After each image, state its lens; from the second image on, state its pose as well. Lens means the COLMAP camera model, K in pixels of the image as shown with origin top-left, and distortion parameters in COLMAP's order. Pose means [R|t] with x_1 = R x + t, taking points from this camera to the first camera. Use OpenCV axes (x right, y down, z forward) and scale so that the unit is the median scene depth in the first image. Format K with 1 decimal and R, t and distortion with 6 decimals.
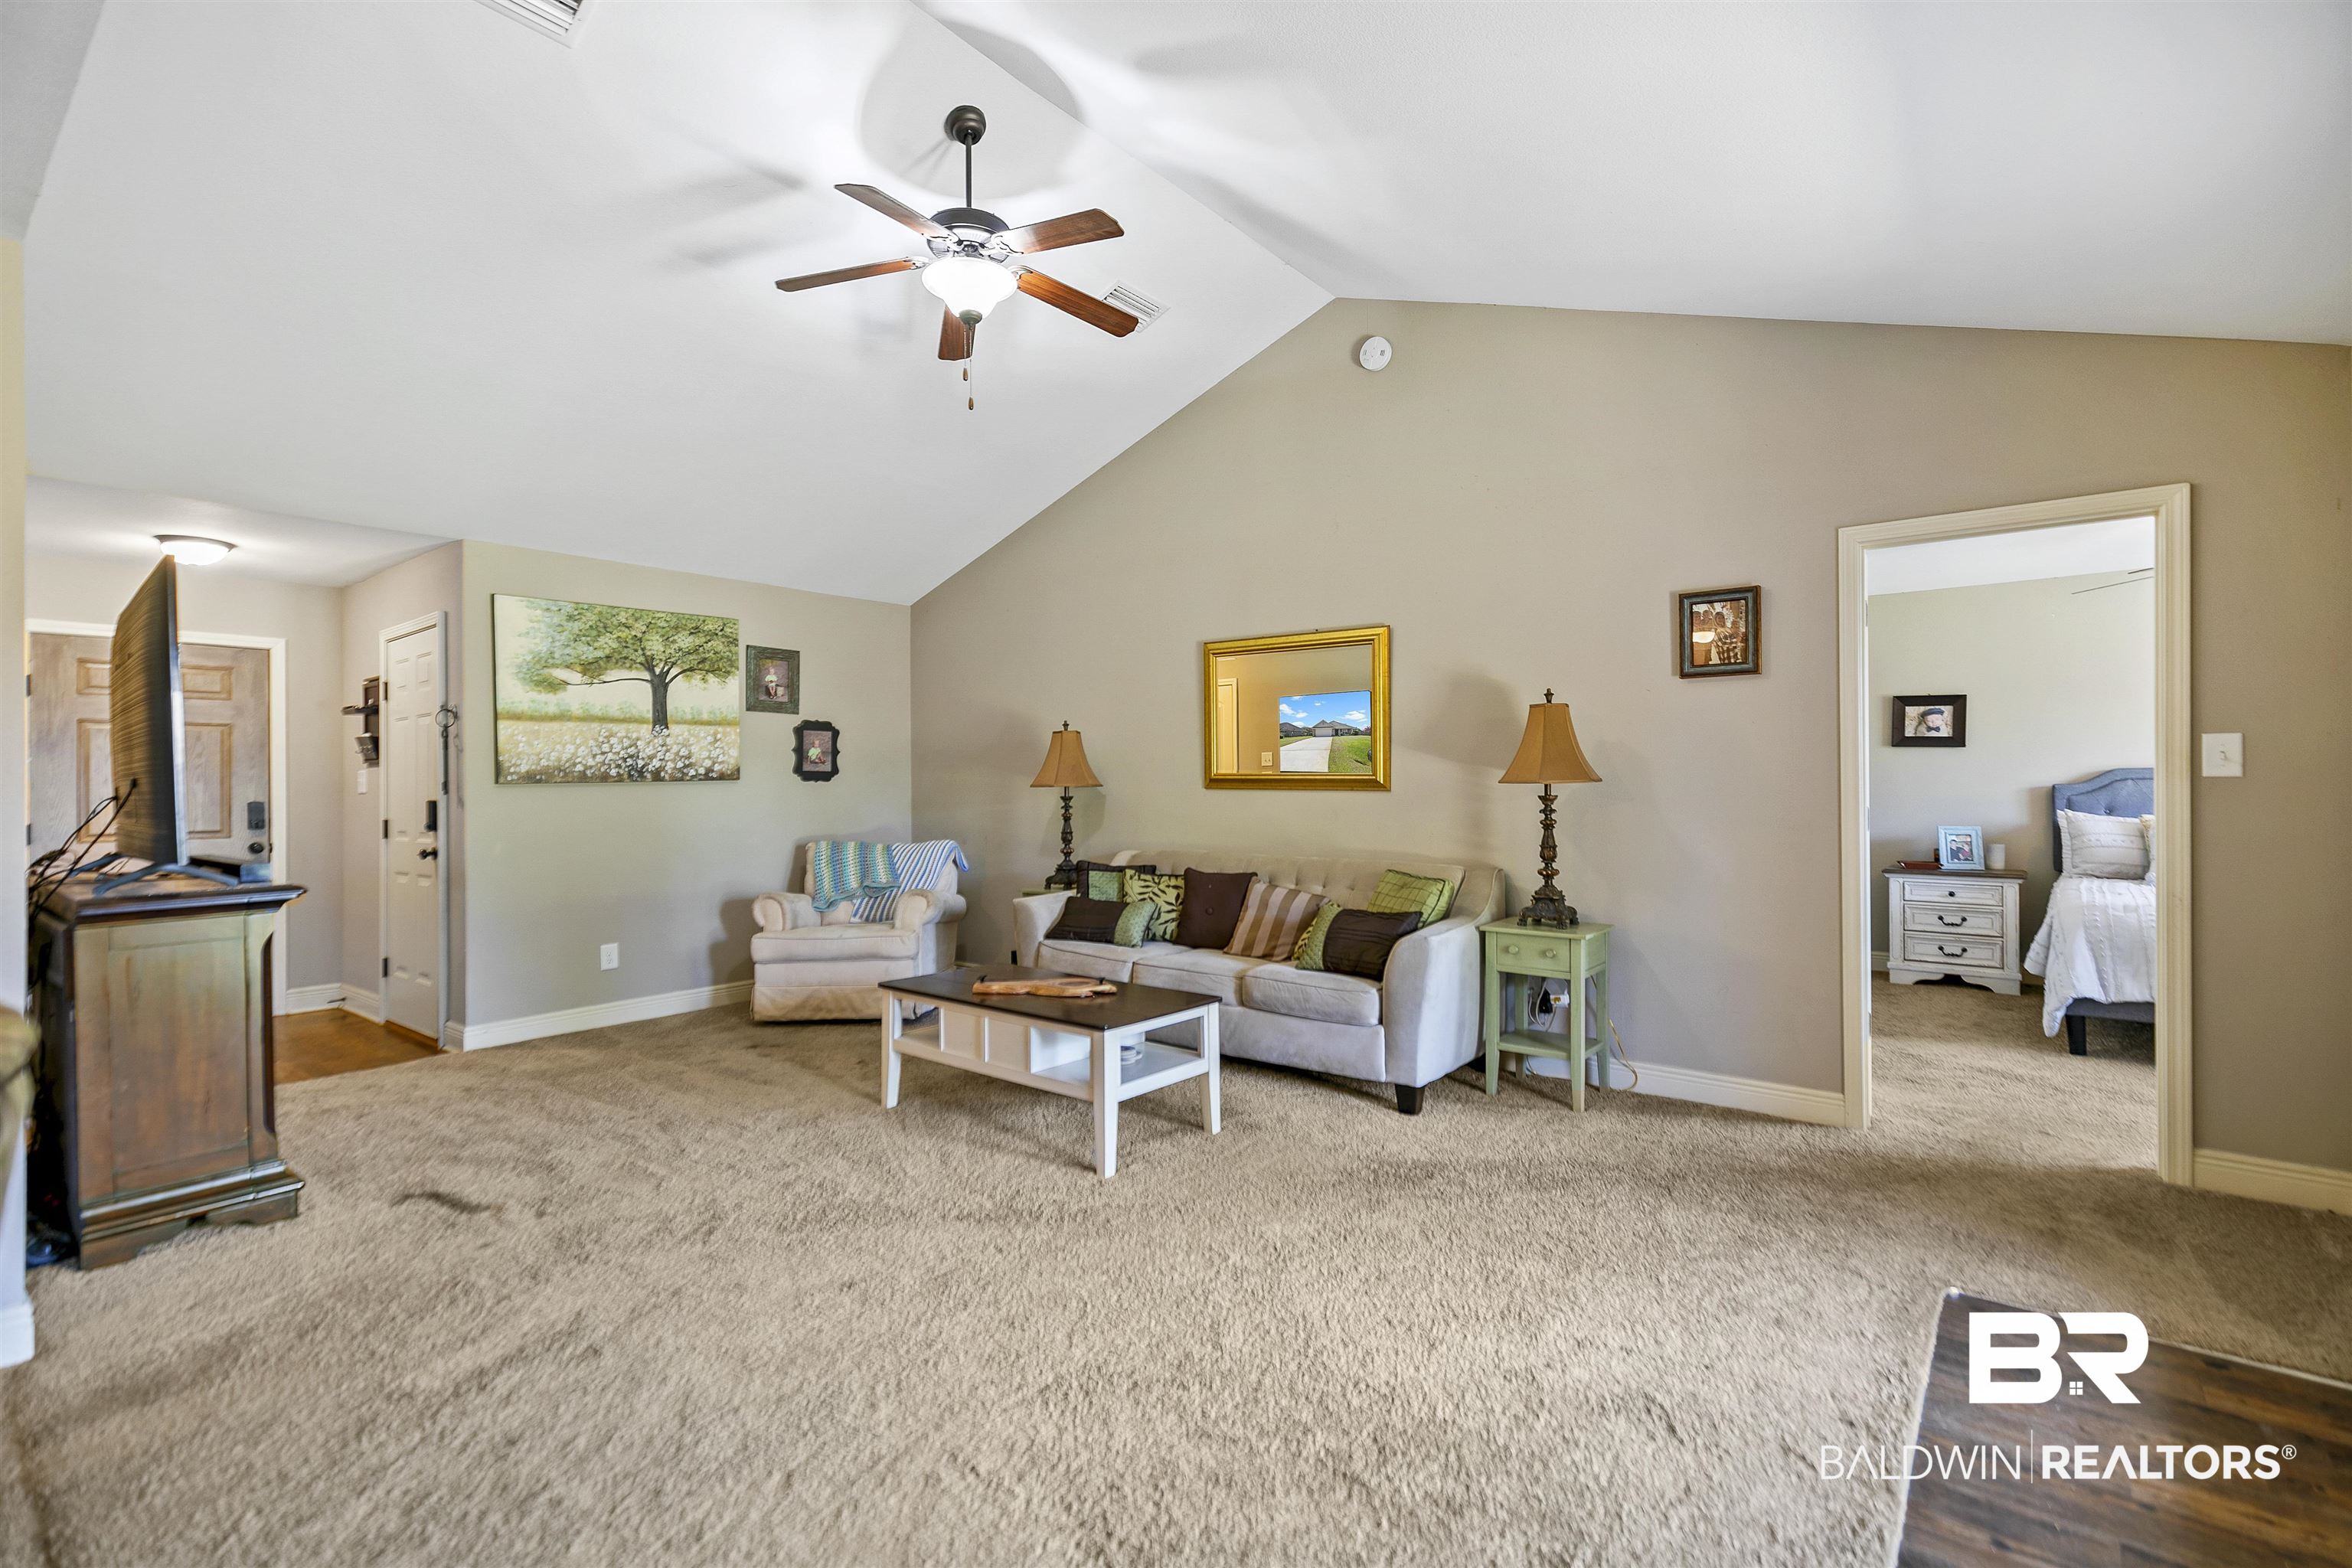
lens RADIAL K [[1064.9, 0, 1176.3], [0, 1064.9, 786.5], [0, 0, 1]] dist [0.010806, -0.001809]
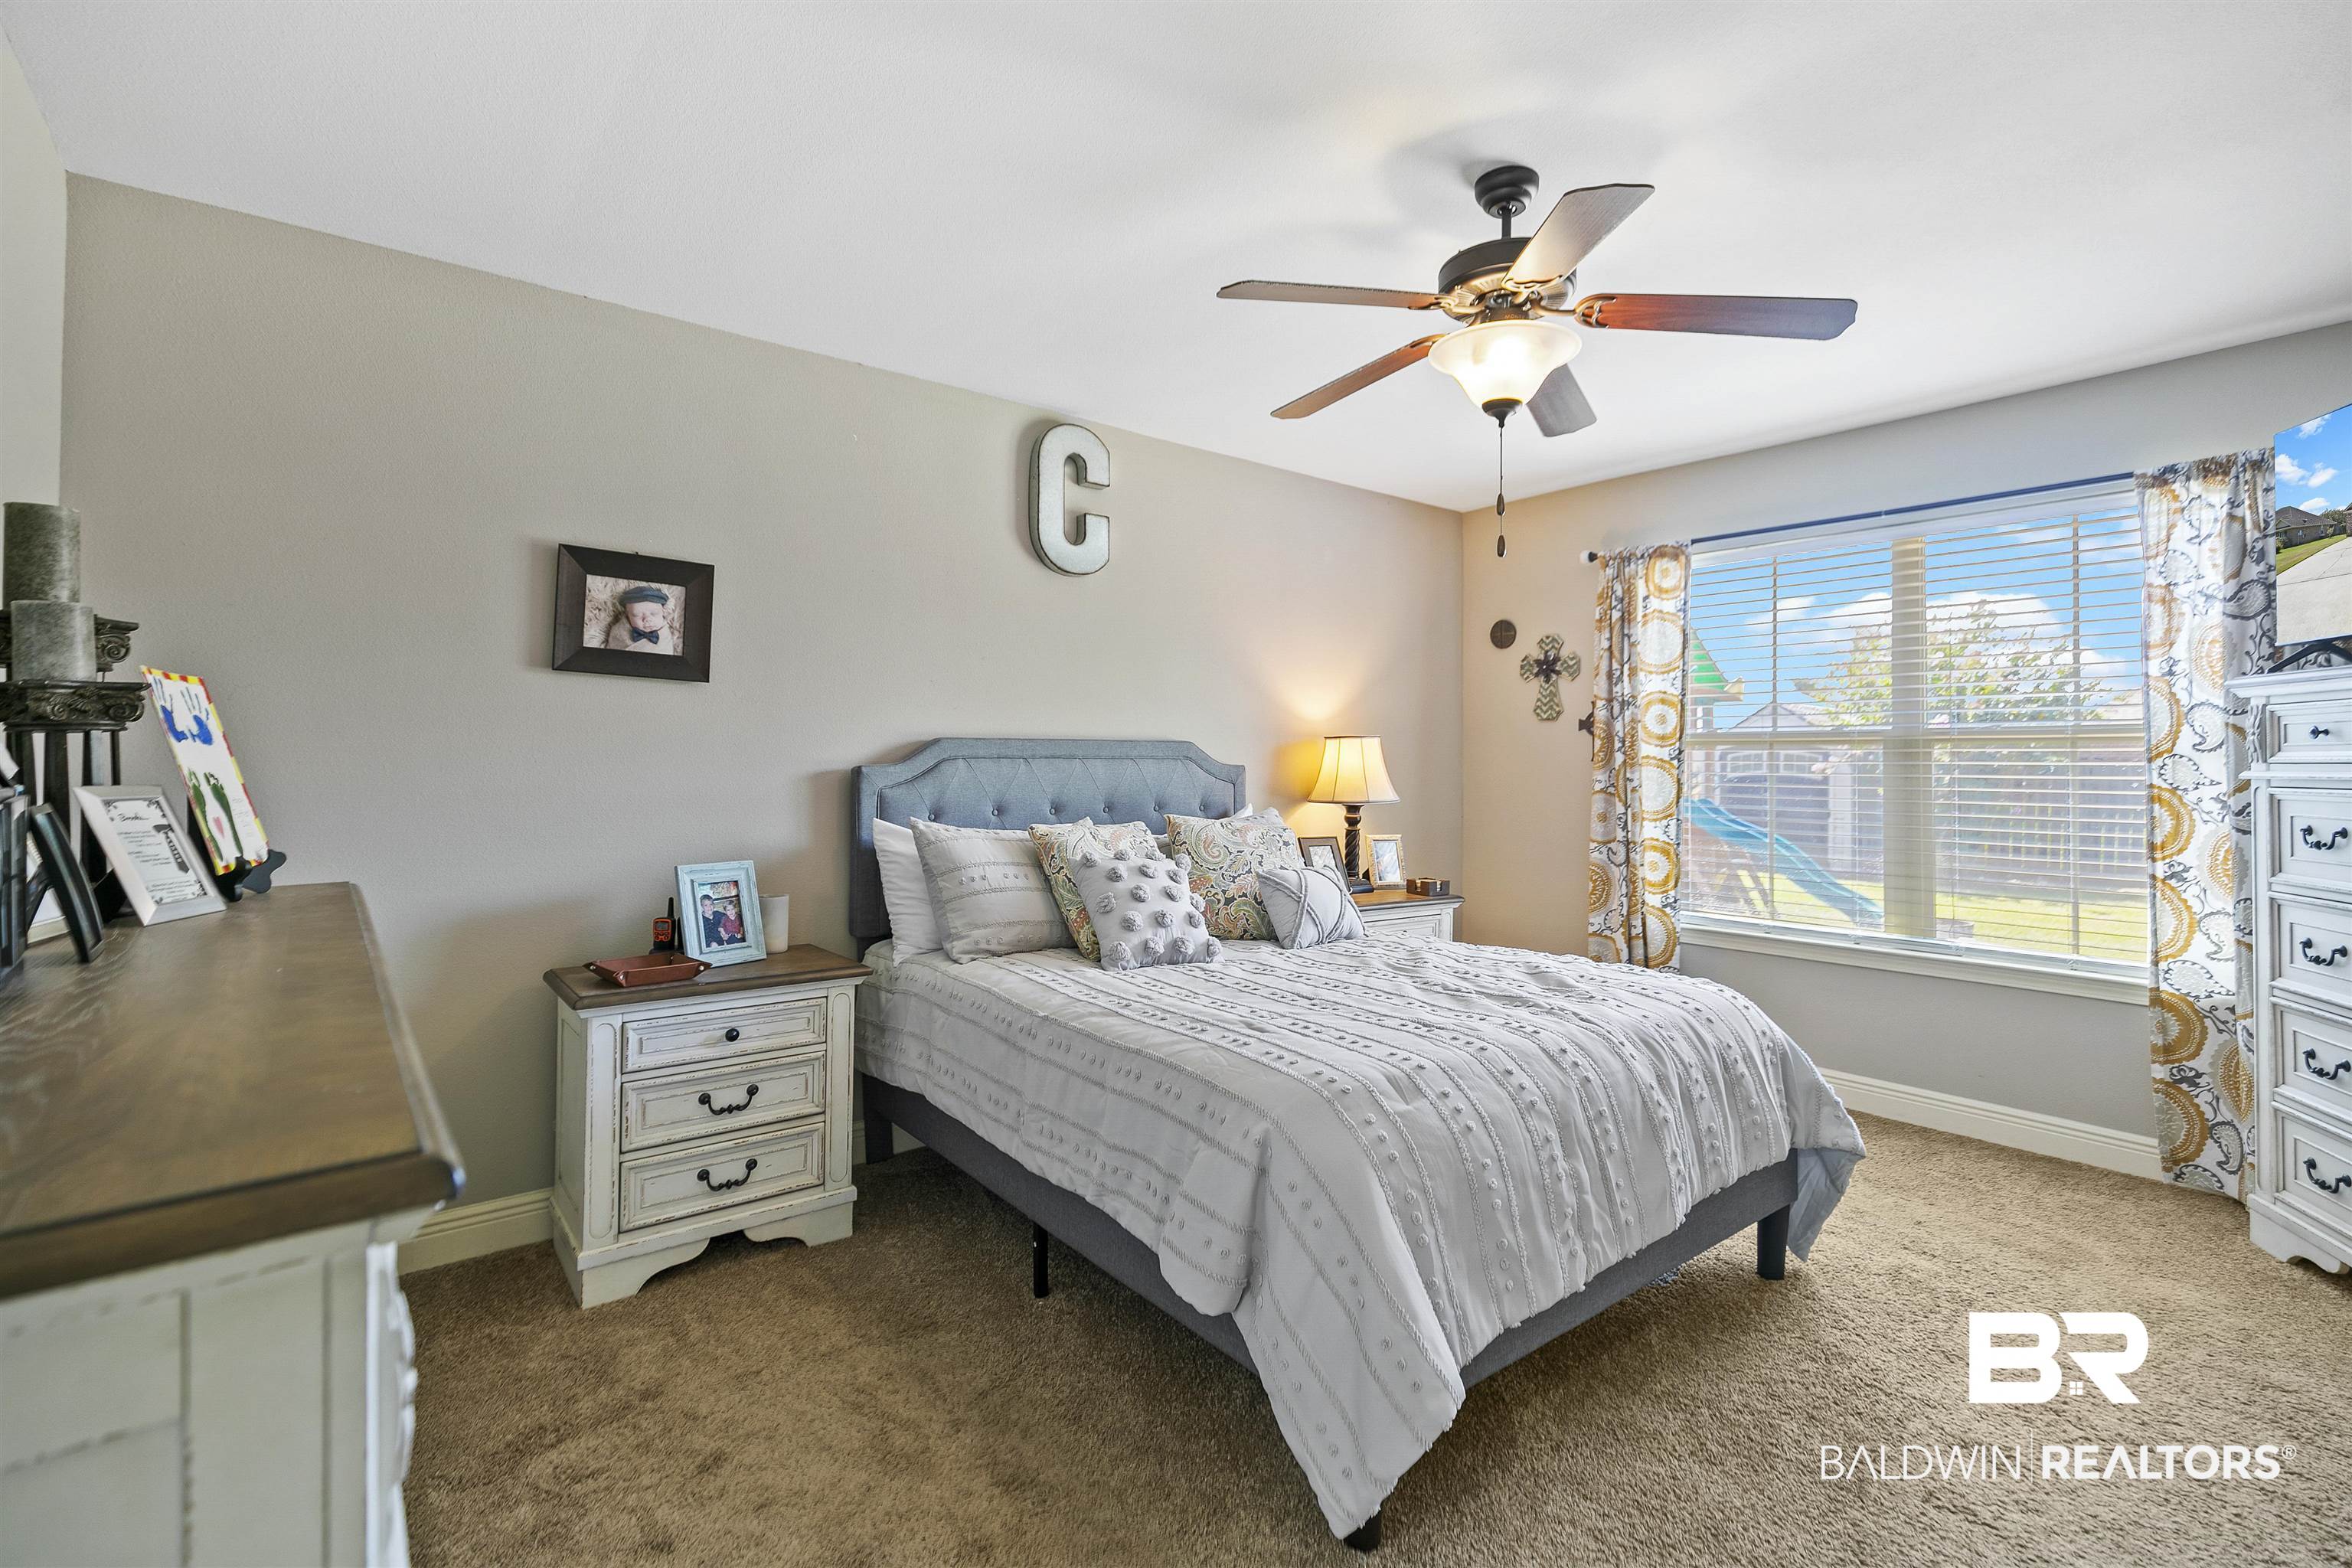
lens RADIAL K [[1064.9, 0, 1187.3], [0, 1064.9, 741.9], [0, 0, 1]] dist [0.010806, -0.001809]
pose [[0.214864, 0.030934, 0.976154, 0.443775], [-0.008476, 0.999520, -0.029809, -0.000457], [-0.976607, -0.001869, 0.215023, 0.912104]]
